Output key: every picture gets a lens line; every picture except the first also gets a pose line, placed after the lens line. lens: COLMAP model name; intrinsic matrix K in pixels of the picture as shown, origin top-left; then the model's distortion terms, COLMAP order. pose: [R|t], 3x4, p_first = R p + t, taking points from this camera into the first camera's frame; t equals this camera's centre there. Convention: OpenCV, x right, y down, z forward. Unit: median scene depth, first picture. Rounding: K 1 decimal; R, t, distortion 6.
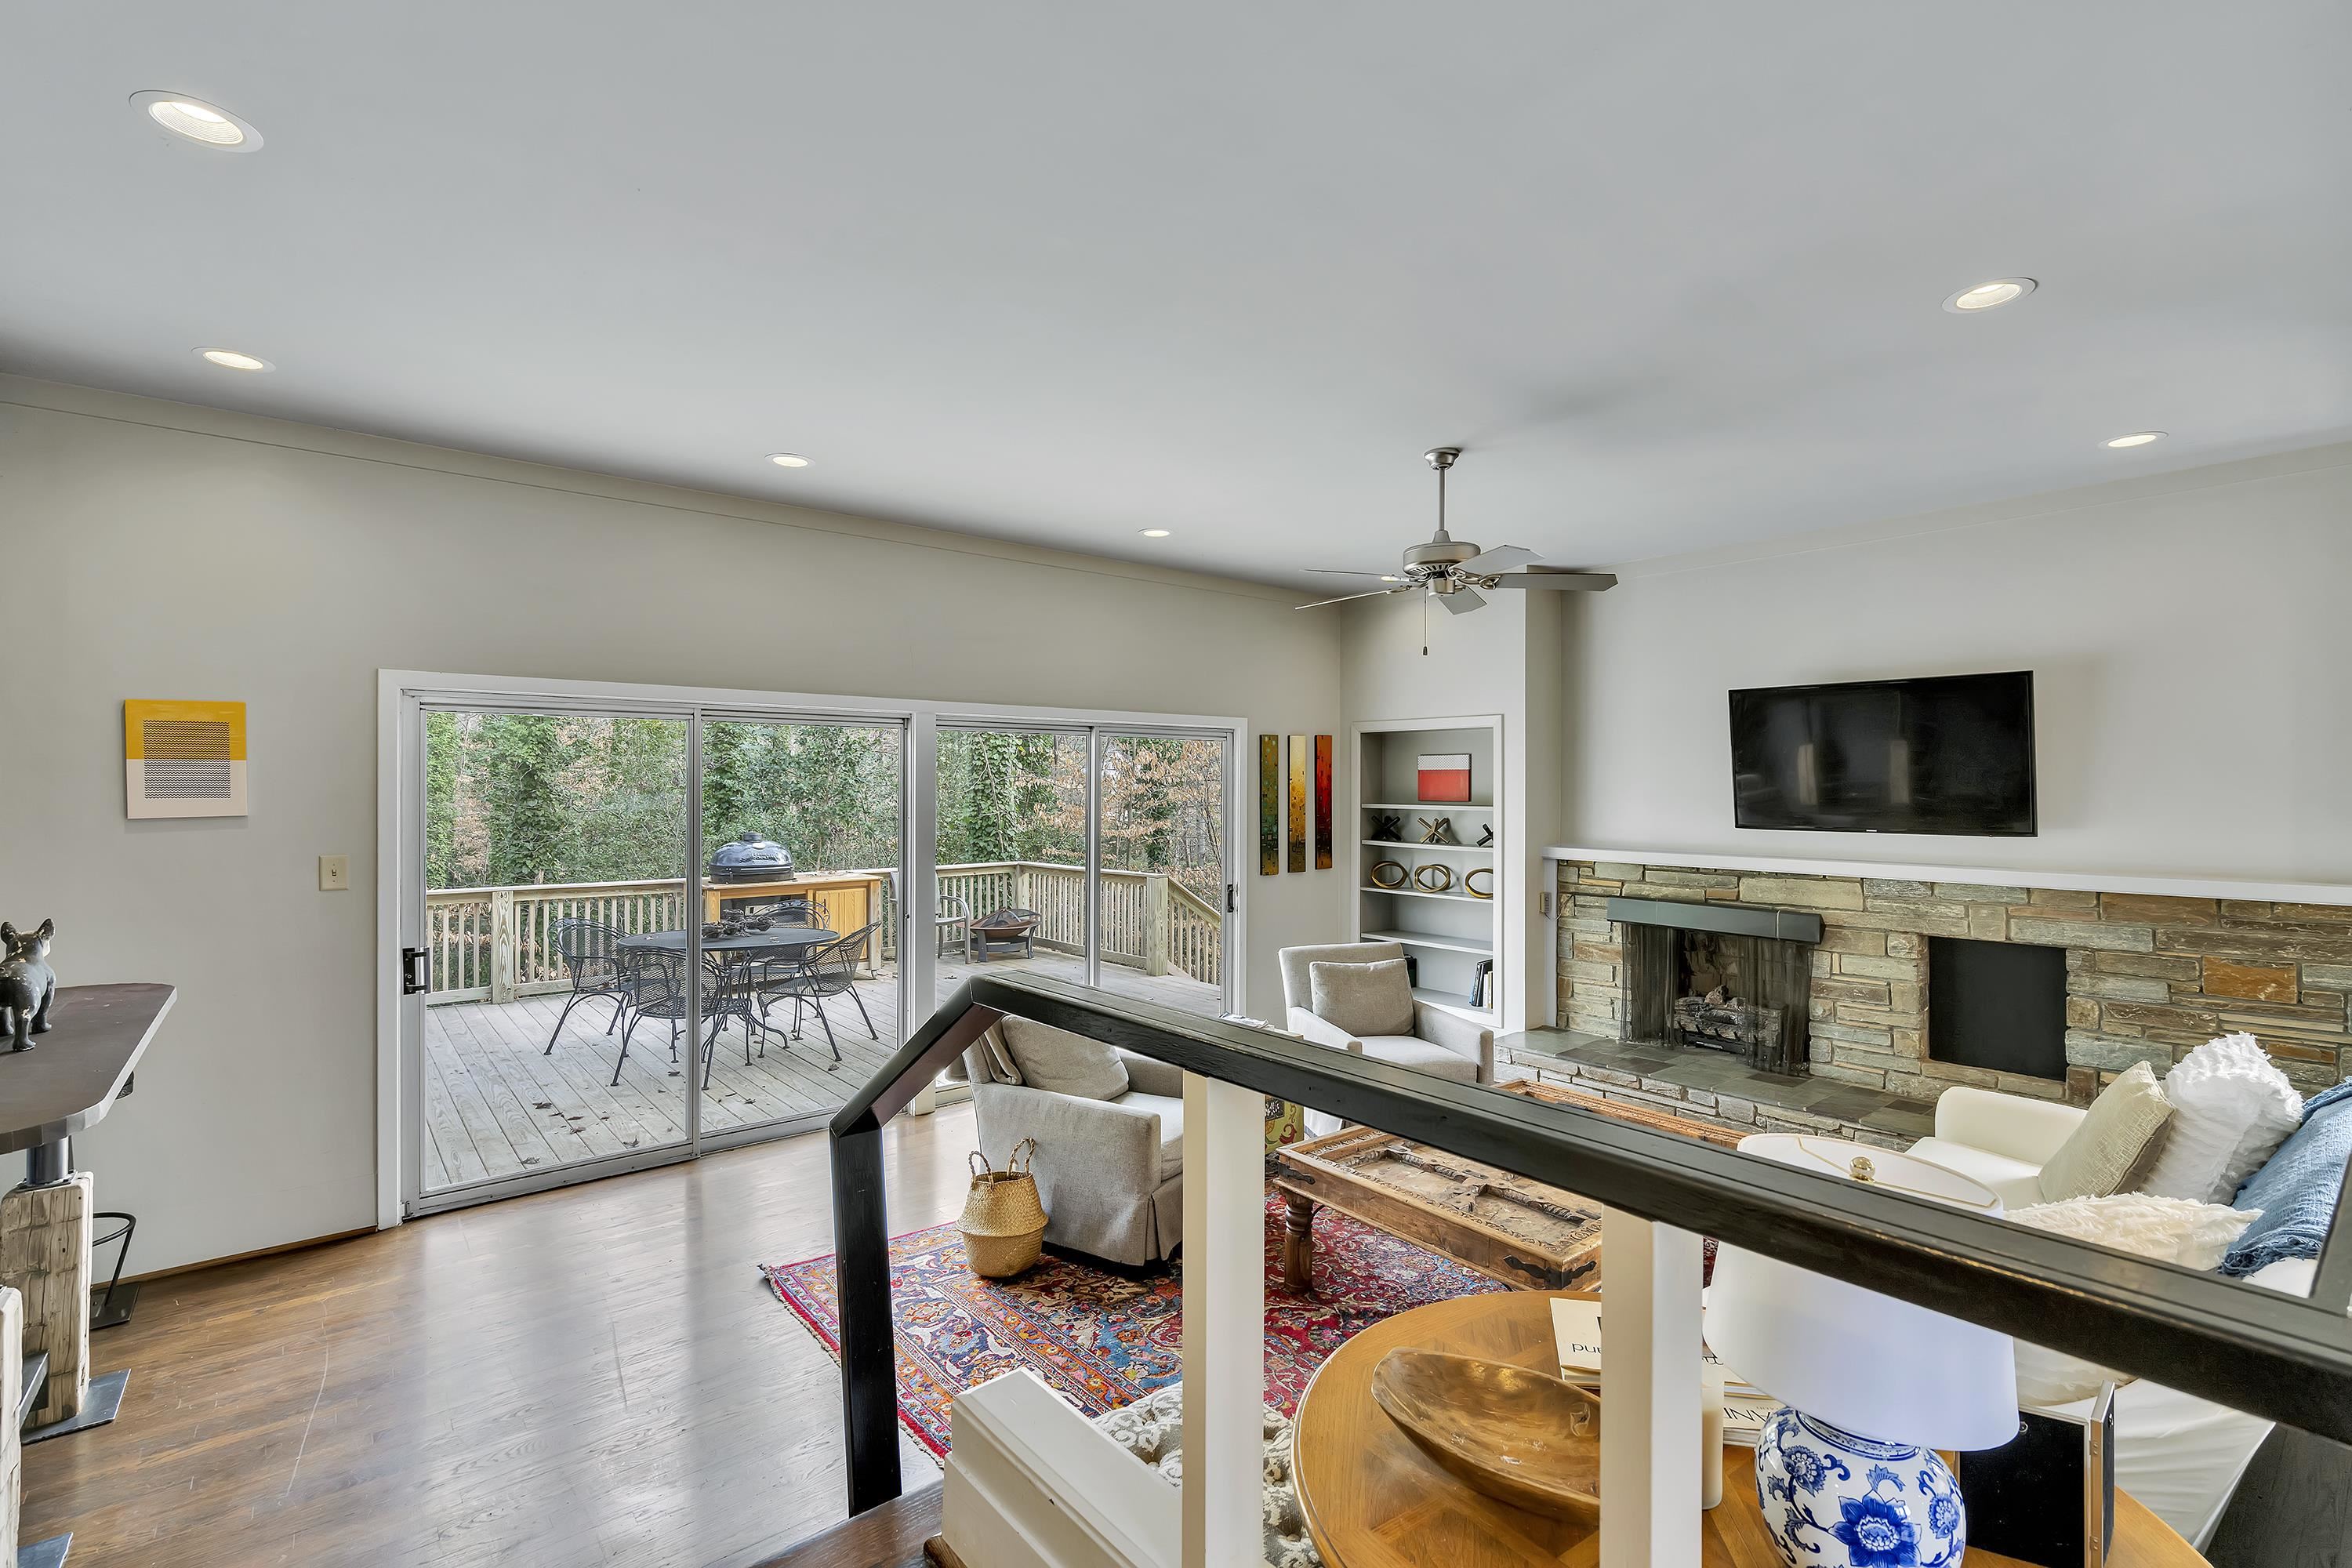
lens RADIAL K [[1062.2, 0, 1176.8], [0, 1062.2, 792.2], [0, 0, 1]] dist [-0.002720, -0.000178]
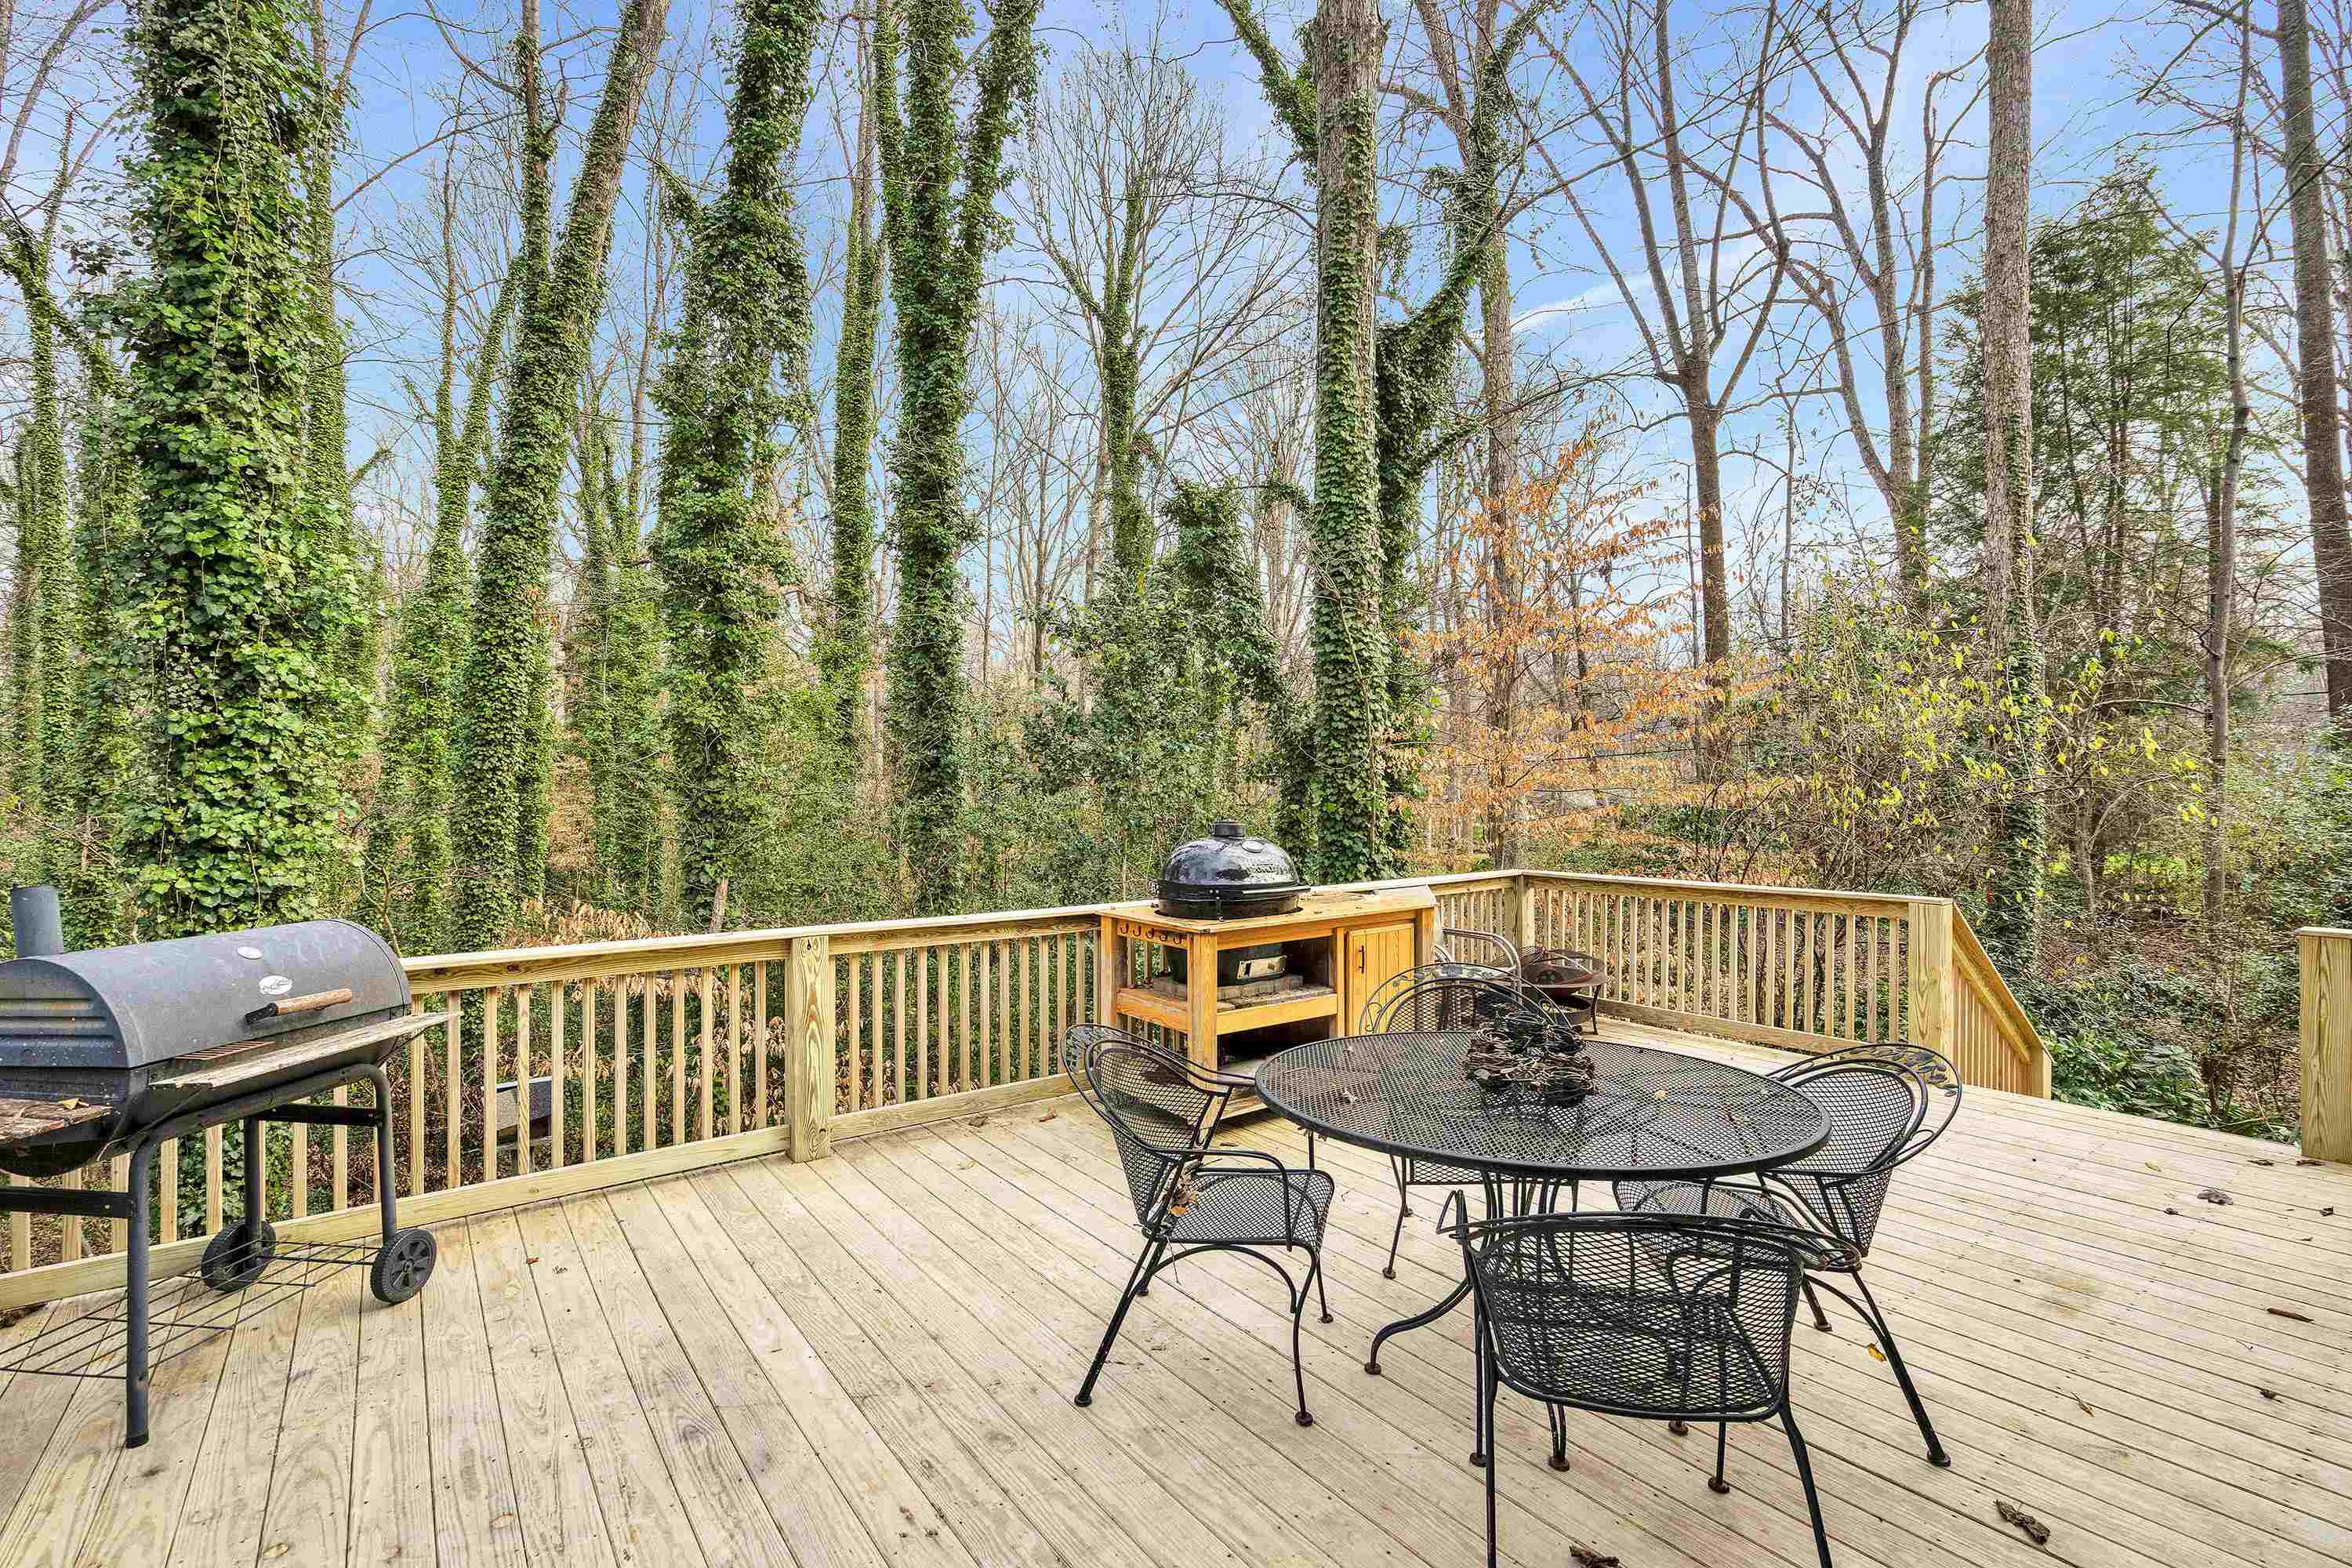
lens RADIAL K [[1058.2, 0, 1178.1], [0, 1058.2, 782.3], [0, 0, 1]] dist [0.016780, 0.000435]
pose [[0.999206, -0.002329, -0.039780, -0.407830], [0.002129, 0.999985, -0.005079, 0.020472], [0.039792, 0.004991, 0.999196, 0.464055]]
